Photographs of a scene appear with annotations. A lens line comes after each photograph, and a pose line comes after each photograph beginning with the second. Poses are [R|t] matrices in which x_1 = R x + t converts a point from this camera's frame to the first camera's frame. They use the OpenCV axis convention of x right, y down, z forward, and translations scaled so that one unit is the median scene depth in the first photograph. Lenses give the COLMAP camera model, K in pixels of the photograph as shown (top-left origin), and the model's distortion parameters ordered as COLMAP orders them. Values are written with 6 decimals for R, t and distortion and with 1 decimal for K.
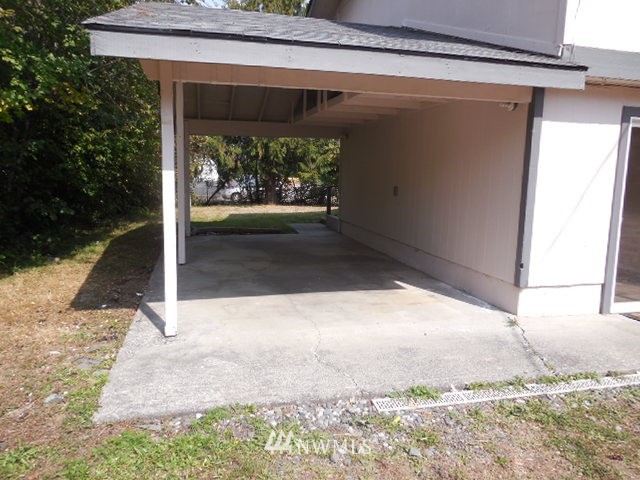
lens RADIAL K [[486.4, 0, 319.3], [0, 486.4, 236.6], [0, 0, 1]] dist [-0.012605, 0.015851]
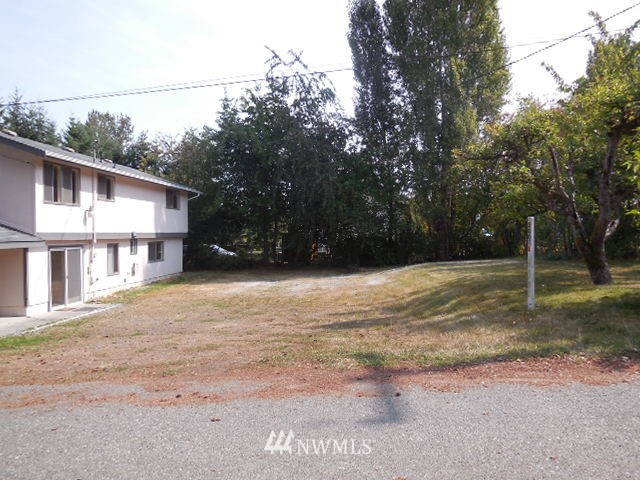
lens RADIAL K [[486.4, 0, 320.6], [0, 486.4, 236.9], [0, 0, 1]] dist [-0.012605, 0.015851]
pose [[0.320511, -0.034886, 0.946602, -1.852365], [0.142069, 0.989788, -0.011626, -0.030123], [-0.936530, 0.138209, 0.322195, -1.754549]]
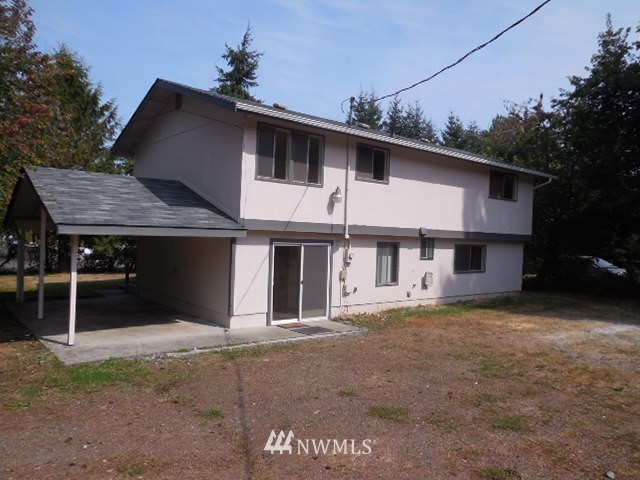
lens RADIAL K [[486.4, 0, 316.7], [0, 486.4, 237.9], [0, 0, 1]] dist [-0.012605, 0.015851]
pose [[0.908382, 0.005364, 0.418106, -0.180954], [0.044150, 0.993098, -0.108662, 0.006139], [-0.415803, 0.117166, 0.901876, -1.295455]]
